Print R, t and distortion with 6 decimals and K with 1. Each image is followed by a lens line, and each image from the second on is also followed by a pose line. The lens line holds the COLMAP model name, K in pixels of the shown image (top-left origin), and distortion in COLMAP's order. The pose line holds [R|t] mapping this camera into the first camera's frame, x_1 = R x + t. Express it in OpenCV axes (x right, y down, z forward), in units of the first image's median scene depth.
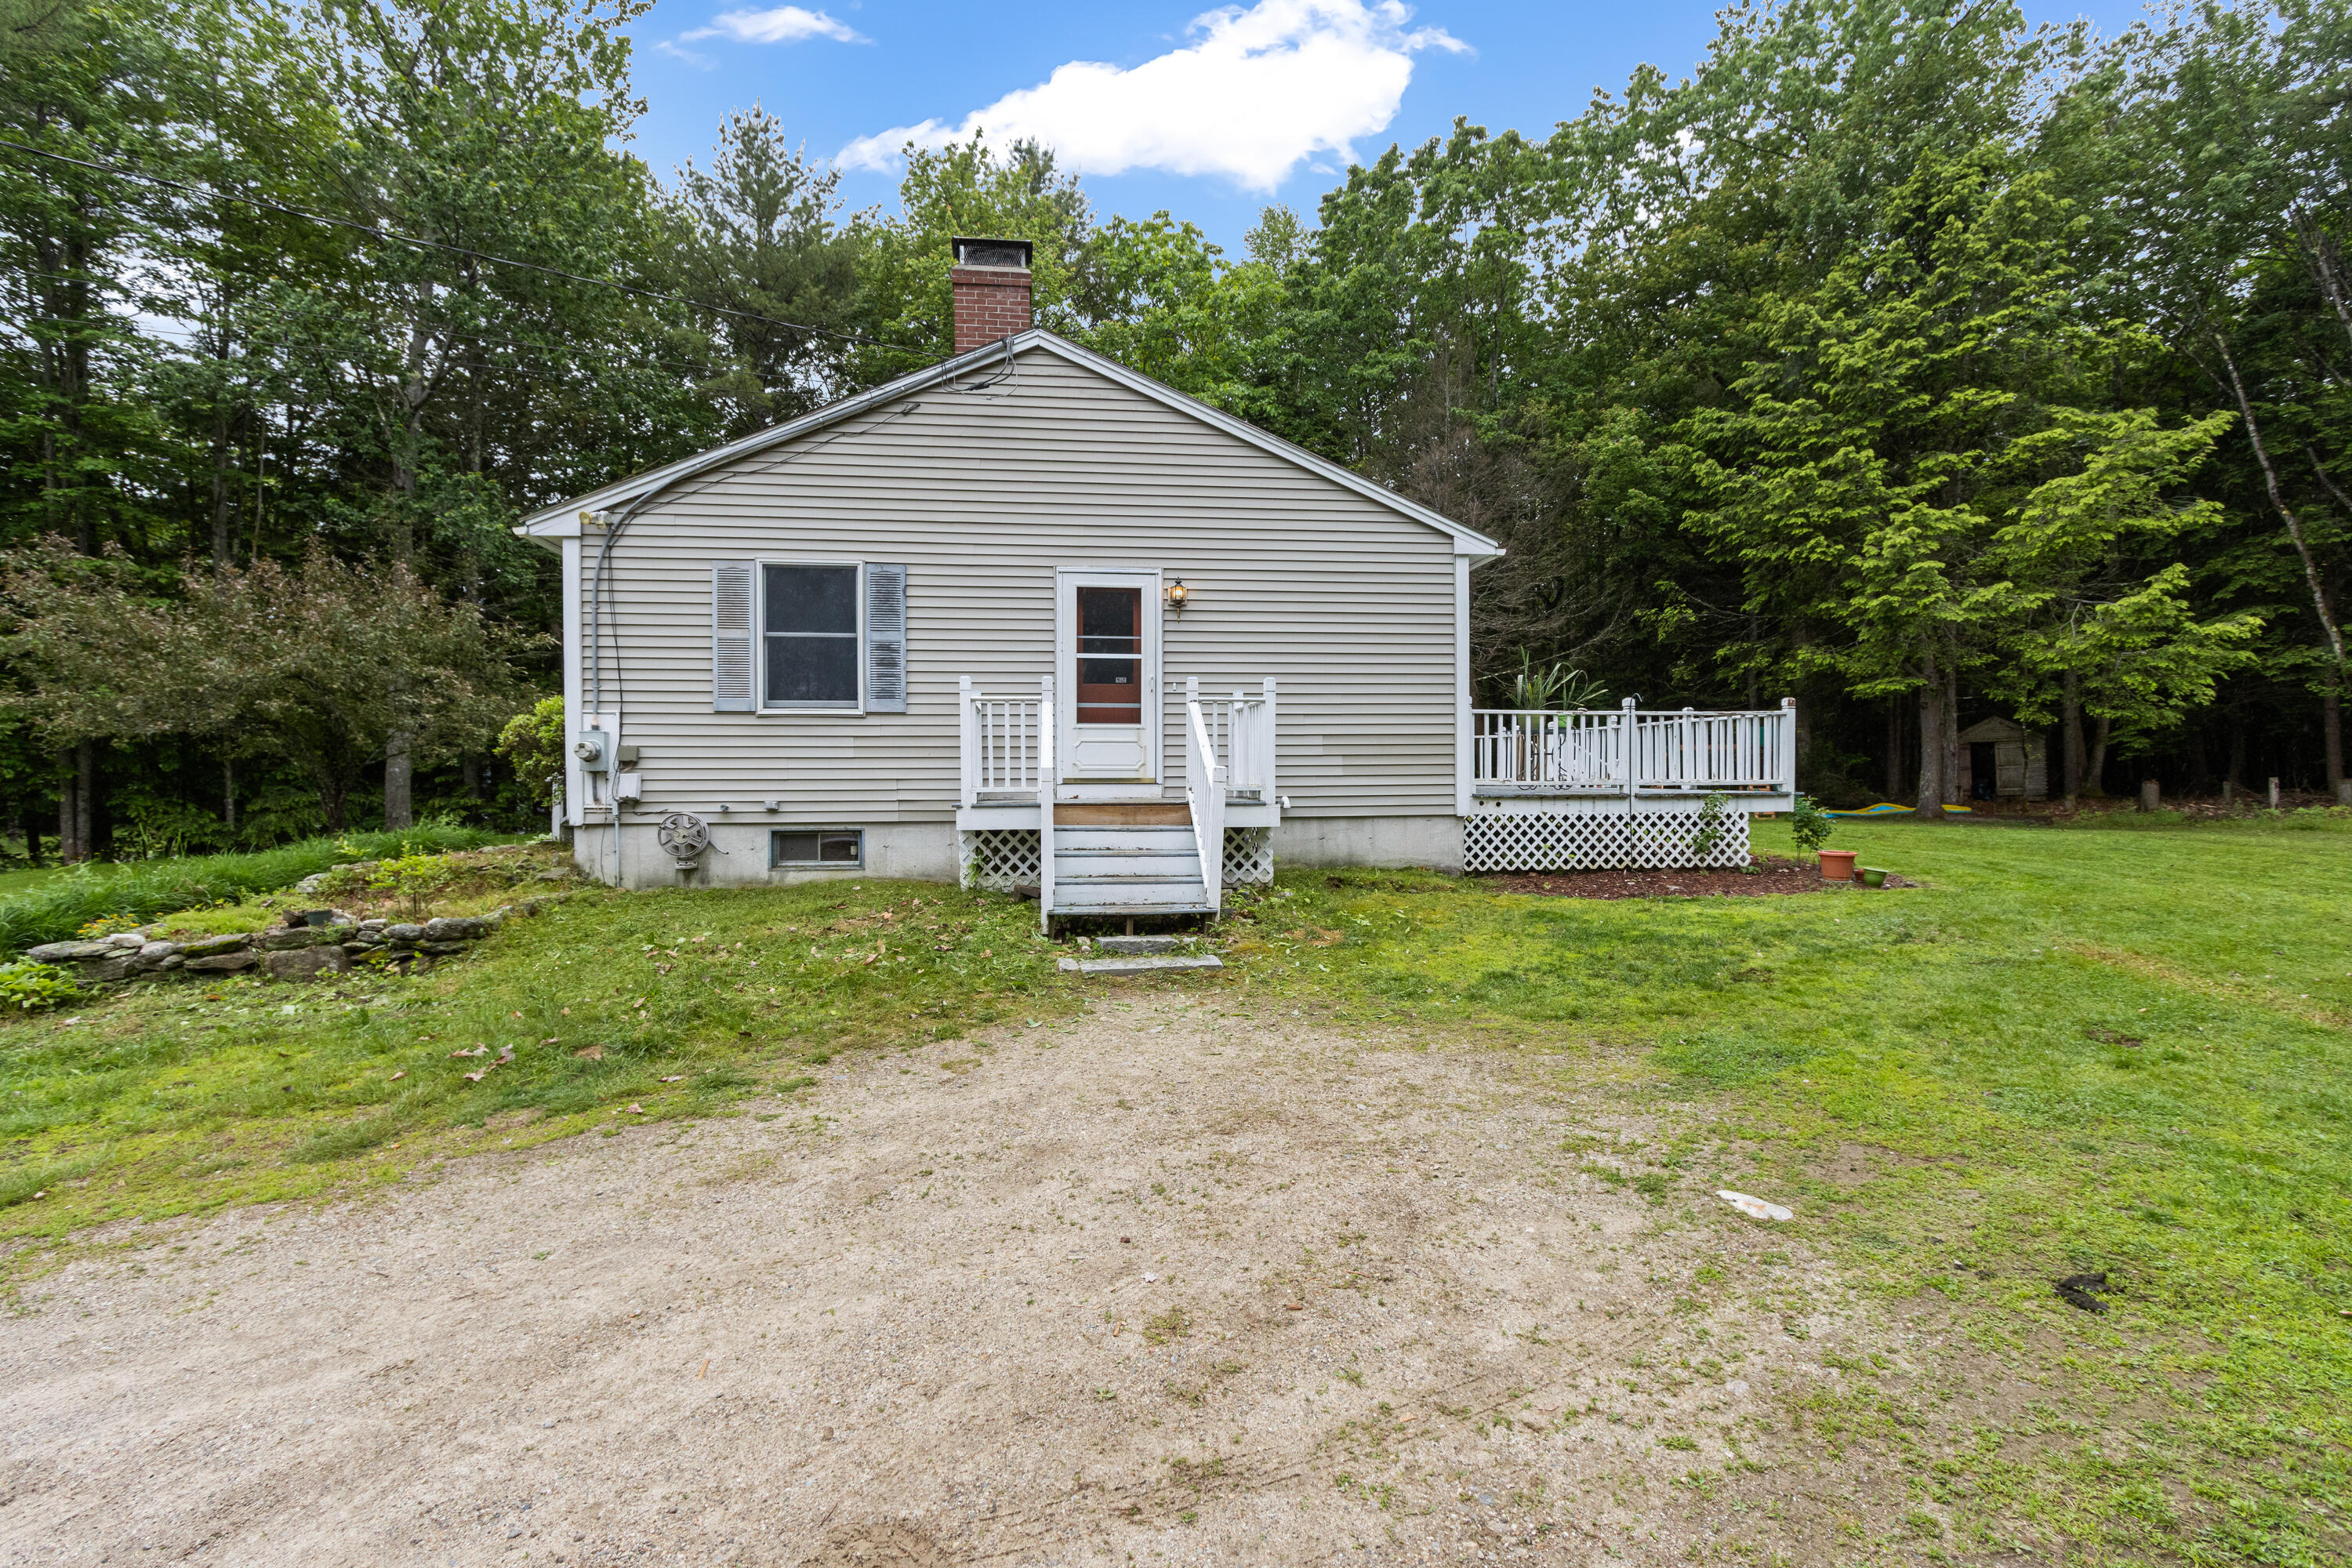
lens RADIAL K [[1064.7, 0, 1176.8], [0, 1064.7, 777.6], [0, 0, 1]] dist [-0.000076, -0.000298]
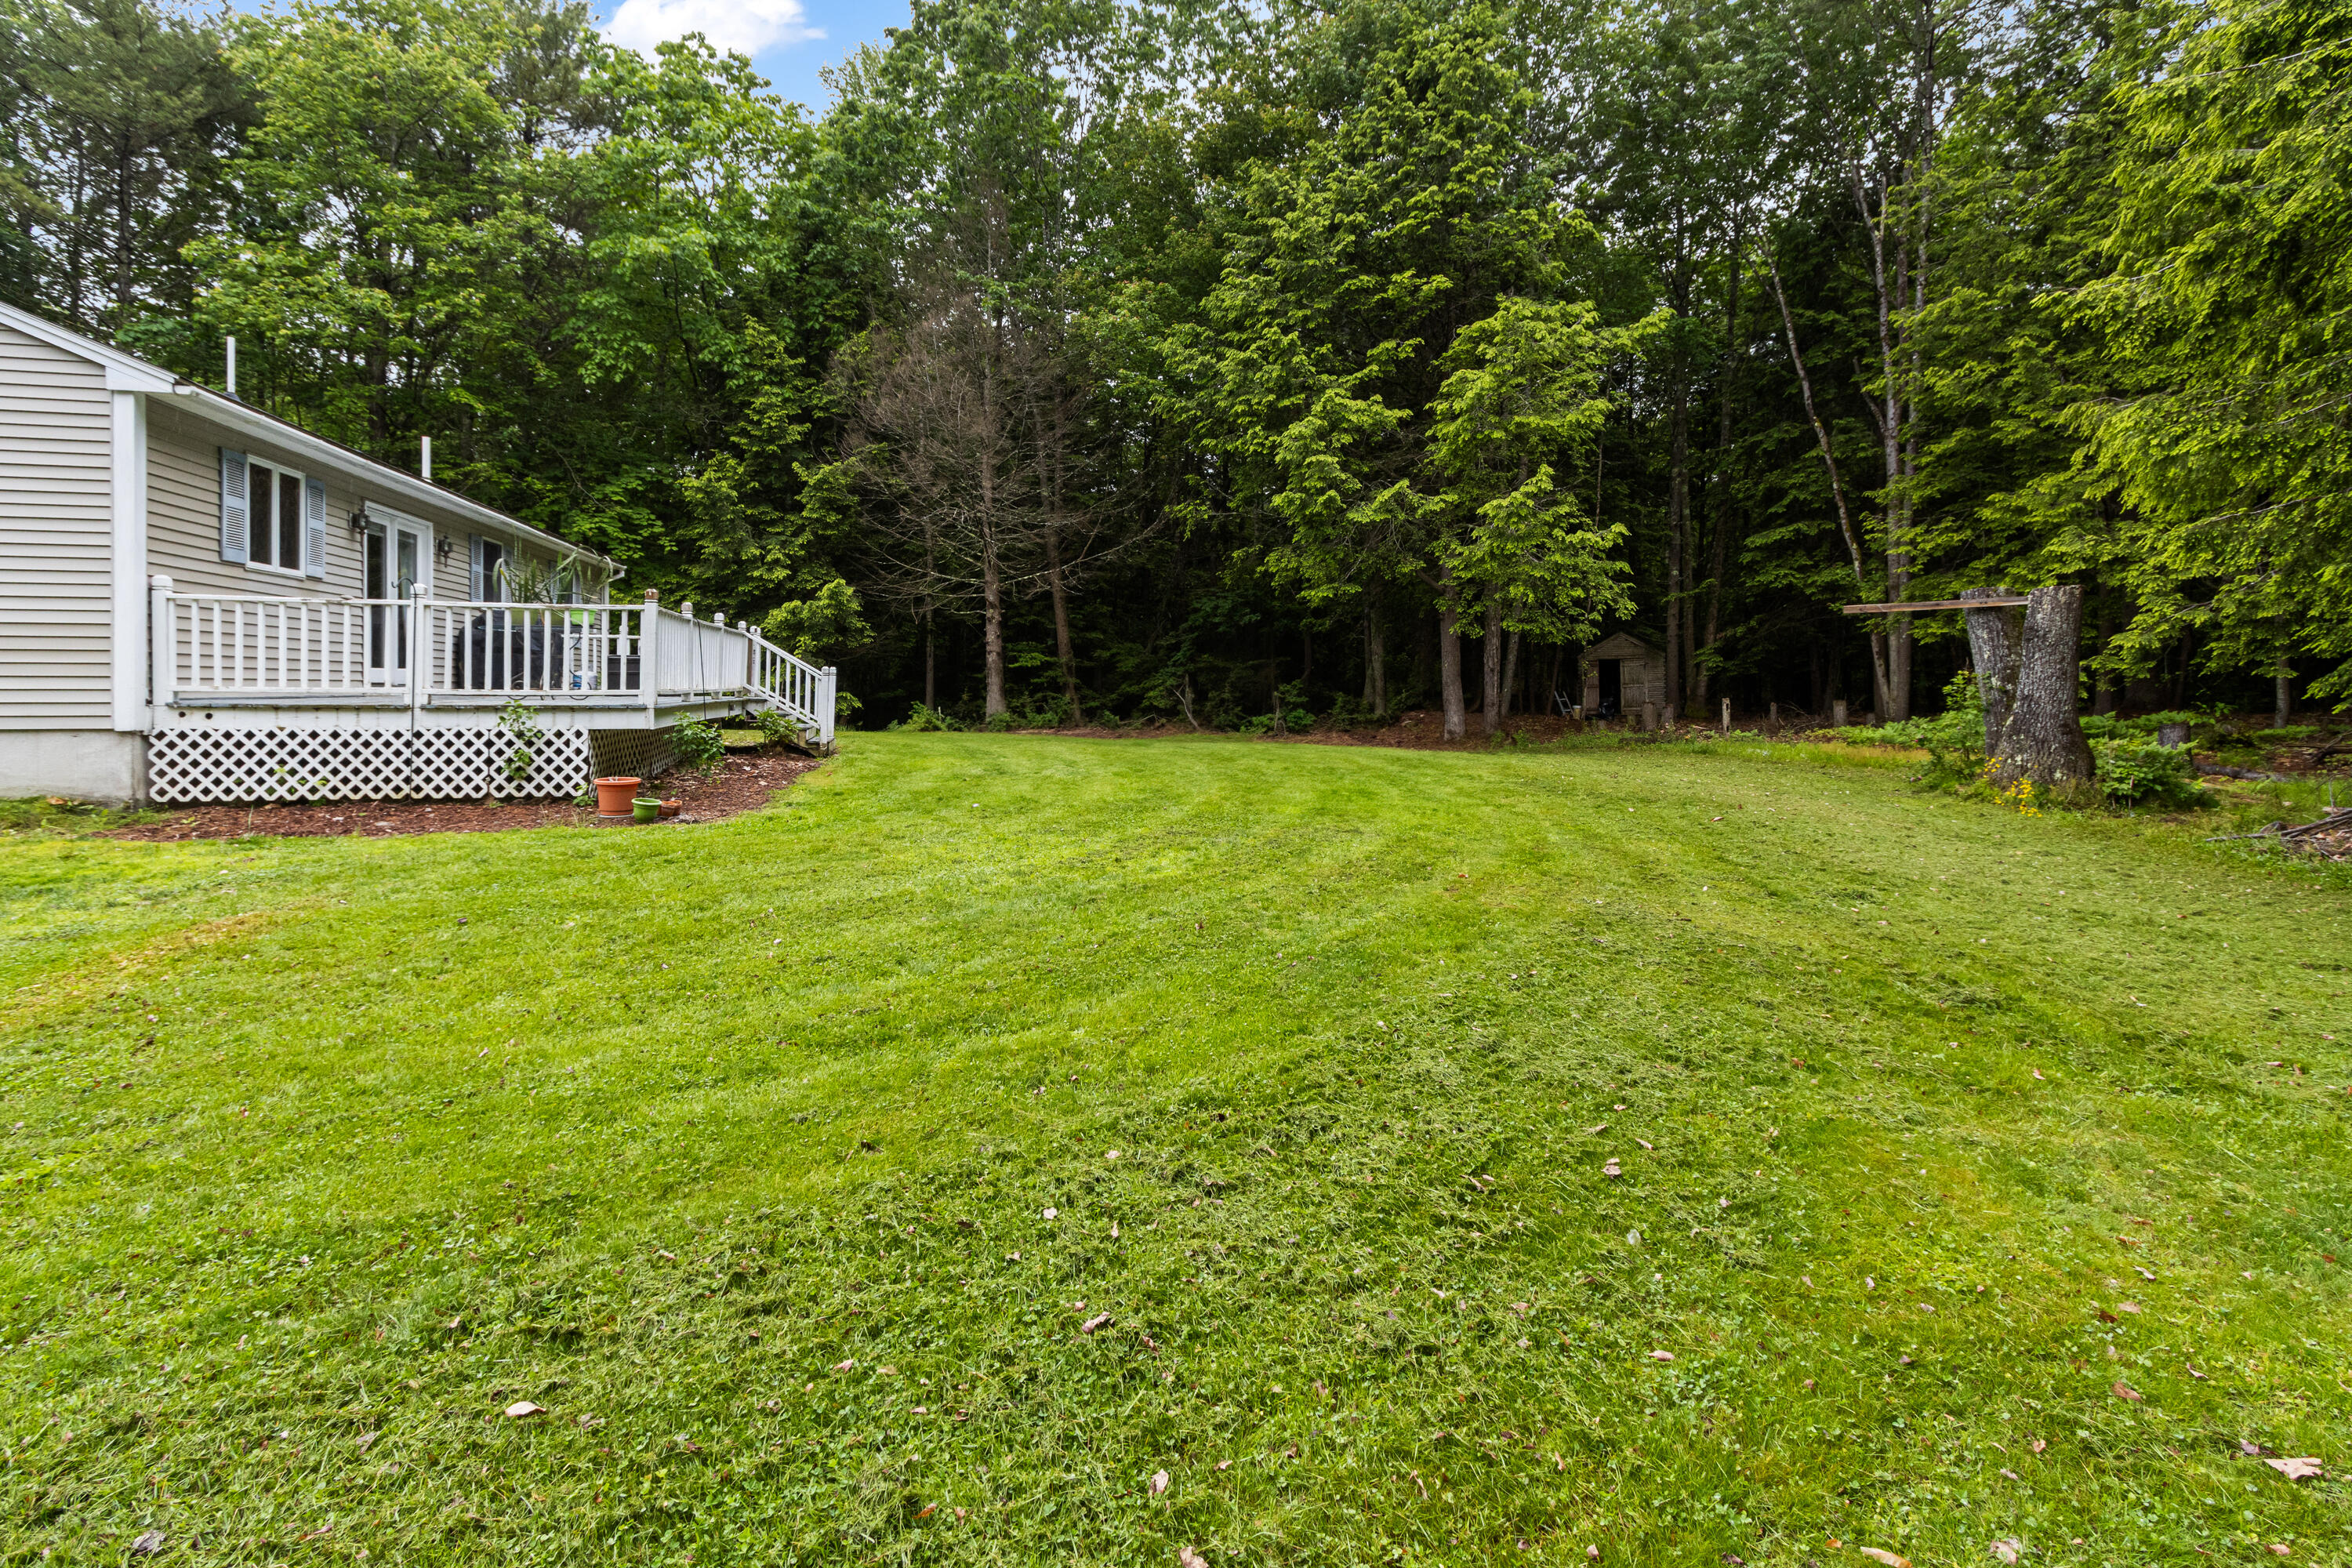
lens RADIAL K [[1140.6, 0, 1158.9], [0, 1140.6, 687.6], [0, 0, 1]] dist [0.009488, 0.000039]
pose [[0.993984, 0.014195, 0.108606, 0.875647], [-0.014225, 0.999899, -0.000502, -0.004977], [-0.108602, -0.001045, 0.994085, 0.089596]]
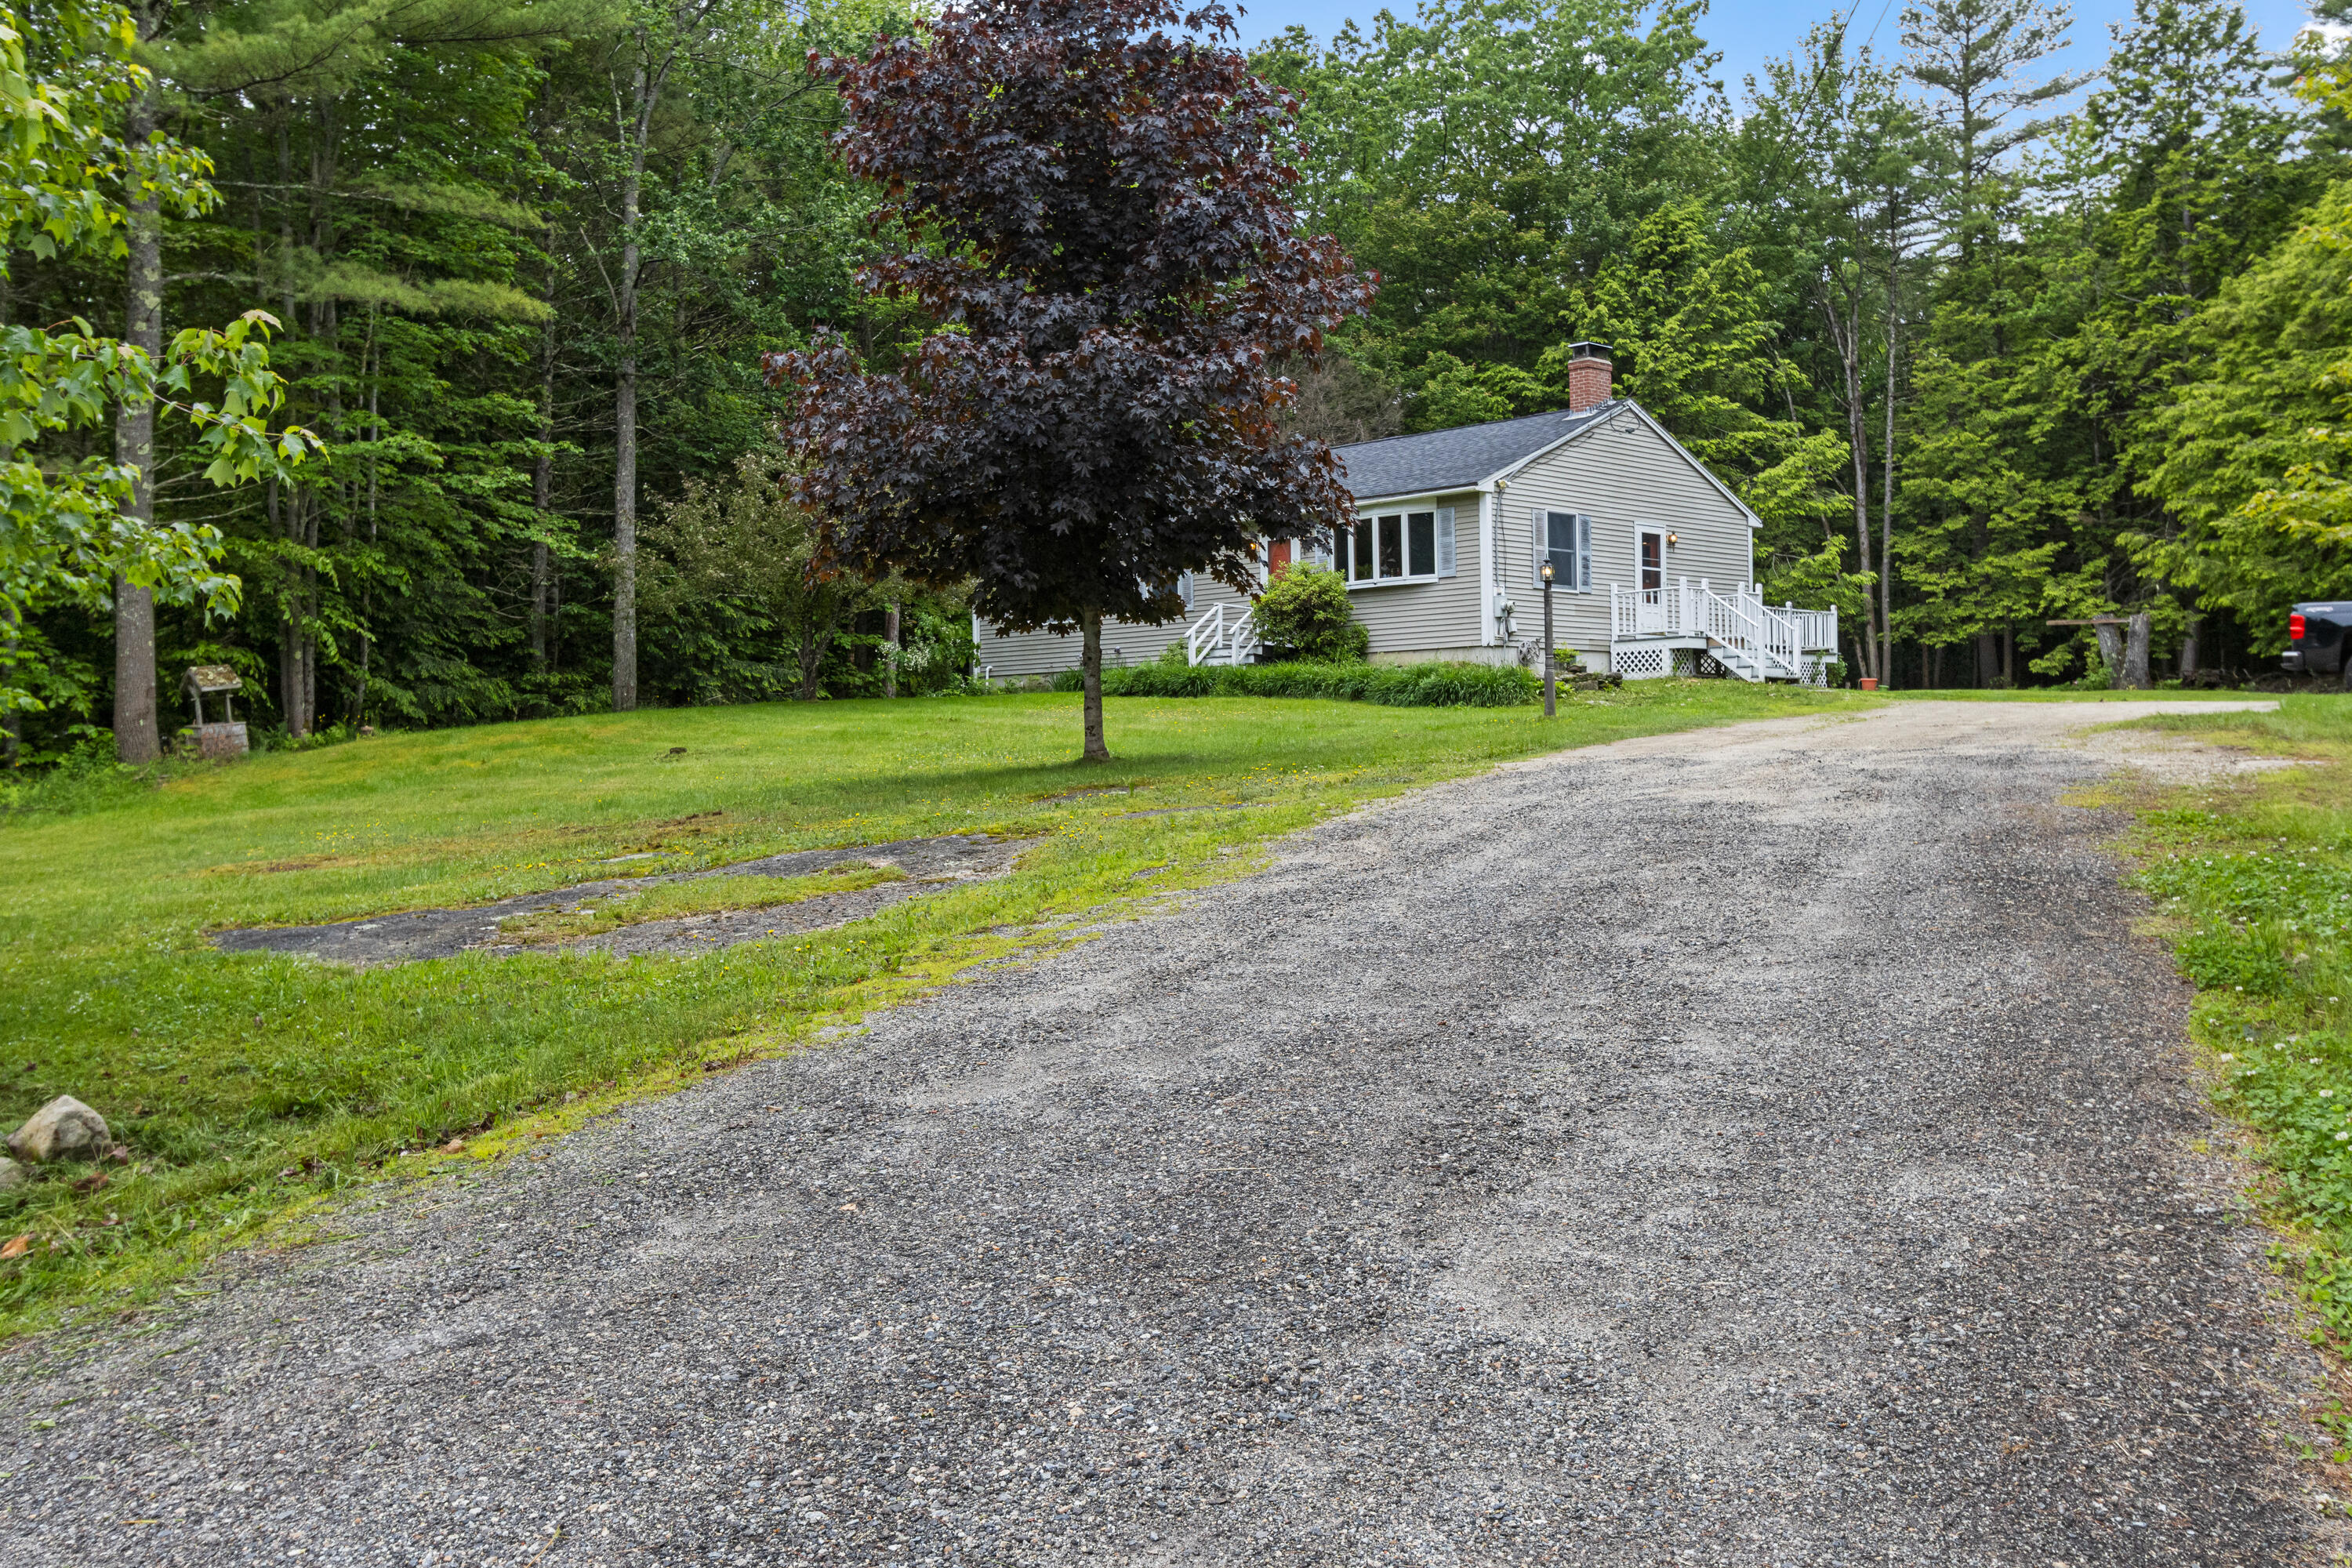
lens RADIAL K [[2054.2, 0, 1175.2], [0, 2054.2, 786.8], [0, 0, 1]] dist [0.008465, 0.000879]
pose [[0.786693, -0.017530, 0.617096, -2.981276], [0.018903, 0.999812, 0.004304, 0.242822], [-0.617055, 0.008279, 0.786876, -1.360565]]
